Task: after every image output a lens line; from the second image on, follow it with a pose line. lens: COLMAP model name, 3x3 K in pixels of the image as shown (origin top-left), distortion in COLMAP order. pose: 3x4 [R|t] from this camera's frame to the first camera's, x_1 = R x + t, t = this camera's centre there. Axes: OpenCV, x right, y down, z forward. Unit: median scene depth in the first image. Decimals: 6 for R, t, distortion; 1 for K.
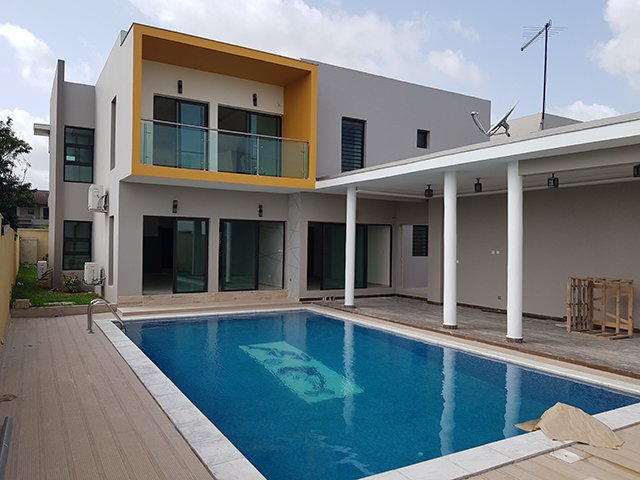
lens RADIAL K [[492.8, 0, 306.7], [0, 492.8, 241.0], [0, 0, 1]] dist [0.010671, -0.002496]
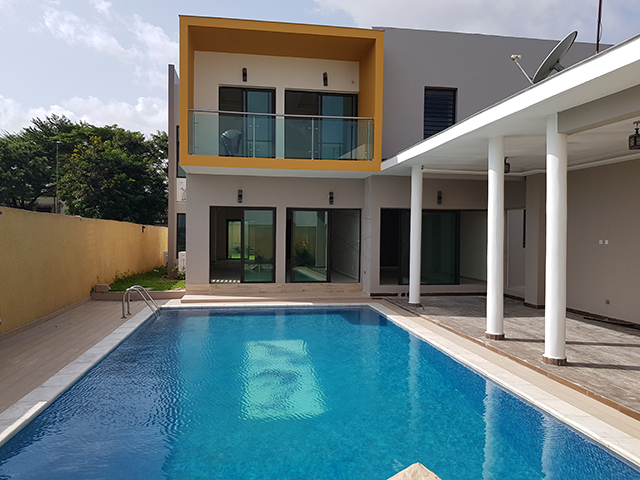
lens RADIAL K [[492.8, 0, 306.7], [0, 492.8, 241.0], [0, 0, 1]] dist [0.010671, -0.002496]
pose [[0.927977, -0.000432, -0.372636, 0.230948], [0.006878, 0.999849, 0.015970, 0.005628], [0.372573, -0.017383, 0.927840, 0.124662]]
